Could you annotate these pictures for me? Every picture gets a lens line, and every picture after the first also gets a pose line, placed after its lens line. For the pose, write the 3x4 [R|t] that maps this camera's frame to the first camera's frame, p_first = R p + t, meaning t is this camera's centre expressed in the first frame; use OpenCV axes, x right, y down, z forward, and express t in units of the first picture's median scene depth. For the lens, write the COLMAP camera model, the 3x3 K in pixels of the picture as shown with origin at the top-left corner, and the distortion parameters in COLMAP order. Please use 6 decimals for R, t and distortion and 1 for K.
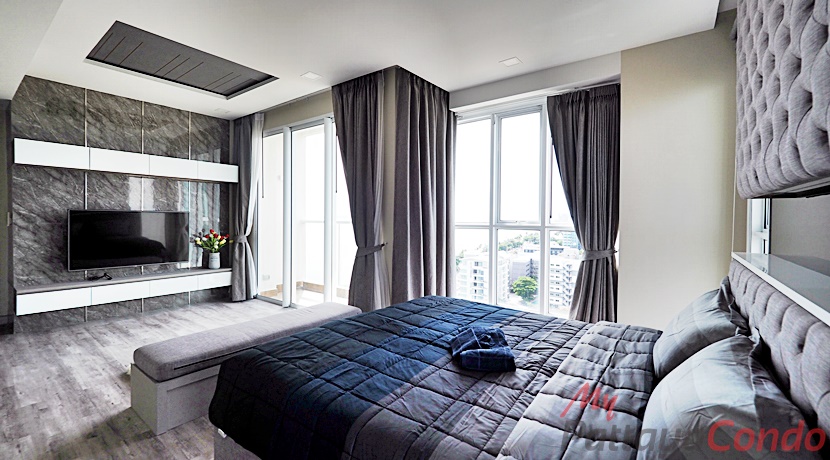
lens RADIAL K [[348.3, 0, 402.7], [0, 348.3, 226.7], [0, 0, 1]] dist [-0.000809, -0.000072]
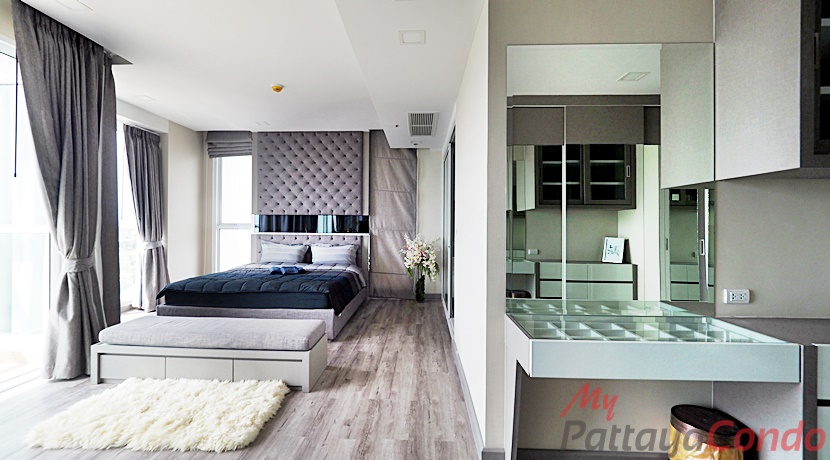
lens RADIAL K [[348.3, 0, 402.7], [0, 348.3, 226.7], [0, 0, 1]] dist [-0.000809, -0.000072]
pose [[-0.573217, -0.018343, 0.819199, -1.265457], [0.008282, 0.999569, 0.028177, -0.026311], [-0.819362, 0.022936, -0.572817, 0.943310]]
